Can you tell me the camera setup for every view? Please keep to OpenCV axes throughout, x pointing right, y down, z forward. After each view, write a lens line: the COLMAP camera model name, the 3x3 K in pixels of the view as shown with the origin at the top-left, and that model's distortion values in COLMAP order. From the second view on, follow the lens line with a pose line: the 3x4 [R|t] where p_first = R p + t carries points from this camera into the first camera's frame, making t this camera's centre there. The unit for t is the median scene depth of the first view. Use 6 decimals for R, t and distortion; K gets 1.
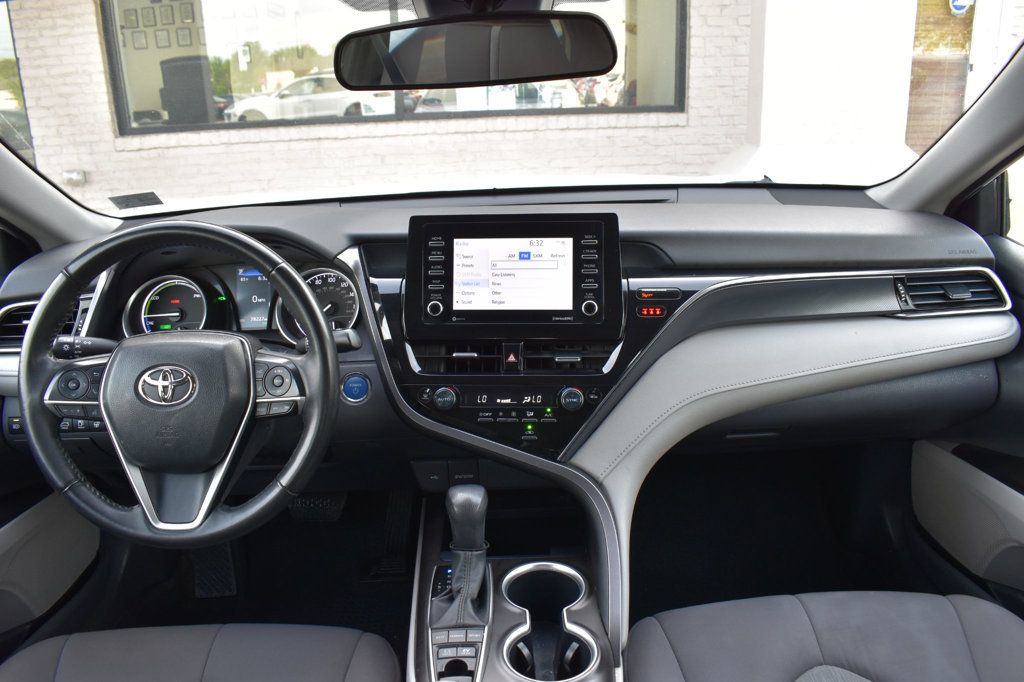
lens RADIAL K [[797.1, 0, 514.9], [0, 797.1, 307.3], [0, 0, 1]] dist [-0.090539, 0.005016]
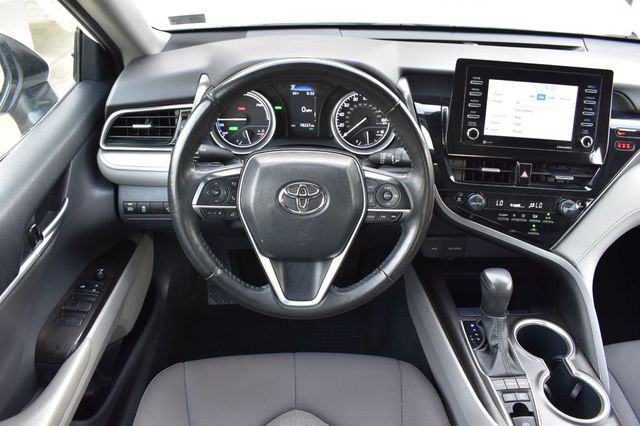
lens RADIAL K [[498.2, 0, 320.1], [0, 498.2, 196.1], [0, 0, 1]] dist [-0.090539, 0.005016]
pose [[0.997195, 0.044591, 0.060120, -0.393356], [-0.057704, 0.969548, 0.238004, -0.077144], [-0.047677, -0.240806, 0.969402, 0.205614]]
